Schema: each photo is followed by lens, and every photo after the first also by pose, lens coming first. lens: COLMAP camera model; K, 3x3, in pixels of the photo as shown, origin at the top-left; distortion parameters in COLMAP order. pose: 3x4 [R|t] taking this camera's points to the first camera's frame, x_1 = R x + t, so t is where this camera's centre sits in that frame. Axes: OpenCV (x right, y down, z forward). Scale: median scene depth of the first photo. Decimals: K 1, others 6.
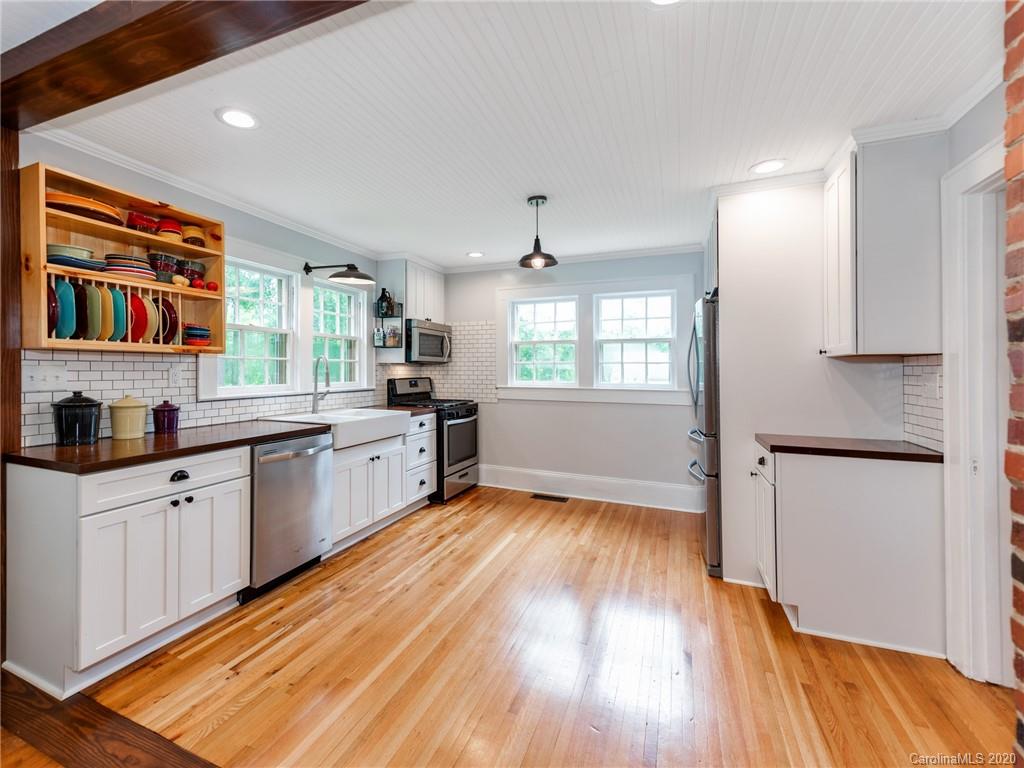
lens RADIAL K [[417.4, 0, 512.0], [0, 417.4, 370.4], [0, 0, 1]] dist [0.015529, -0.000343]
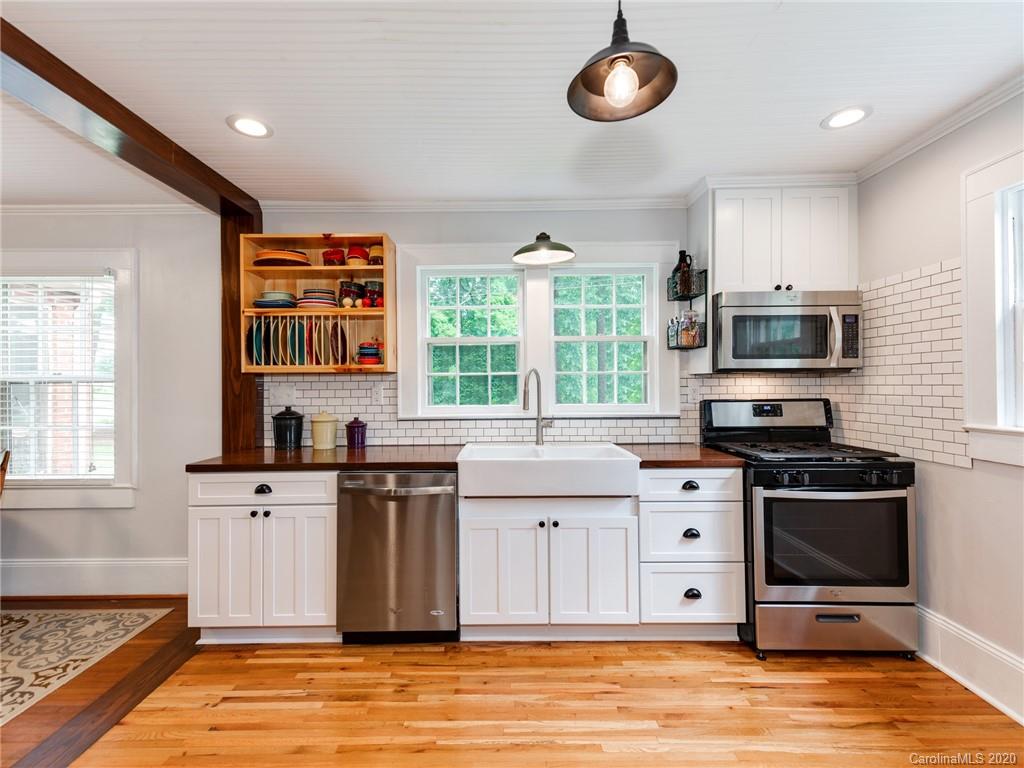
lens RADIAL K [[507.7, 0, 512.0], [0, 507.7, 384.0], [0, 0, 1]] dist [0.016693, 0.000061]
pose [[0.371677, -0.009055, -0.928318, 0.359949], [0.008273, 0.999945, -0.006441, -0.000680], [0.928325, -0.005286, 0.371731, 0.622588]]
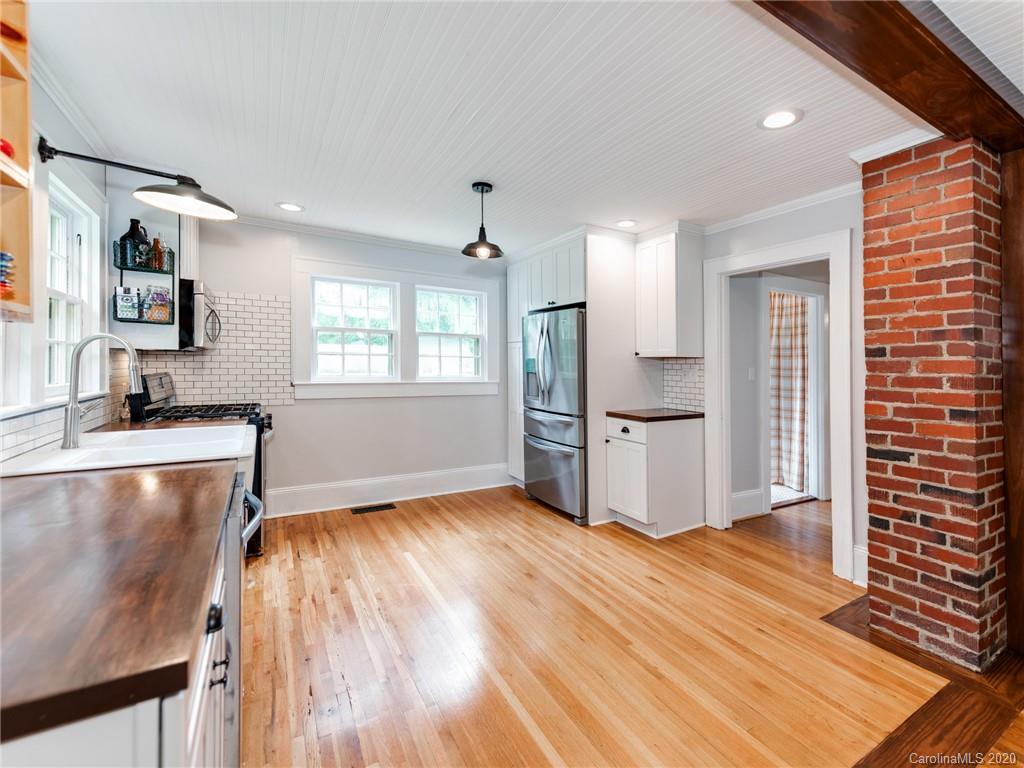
lens RADIAL K [[414.7, 0, 518.1], [0, 414.7, 359.6], [0, 0, 1]] dist [0.019670, -0.000099]
pose [[0.640421, 0.013370, 0.767908, -0.521056], [-0.011287, 0.999904, -0.007996, -0.005229], [-0.767941, -0.003547, 0.640510, 0.276525]]
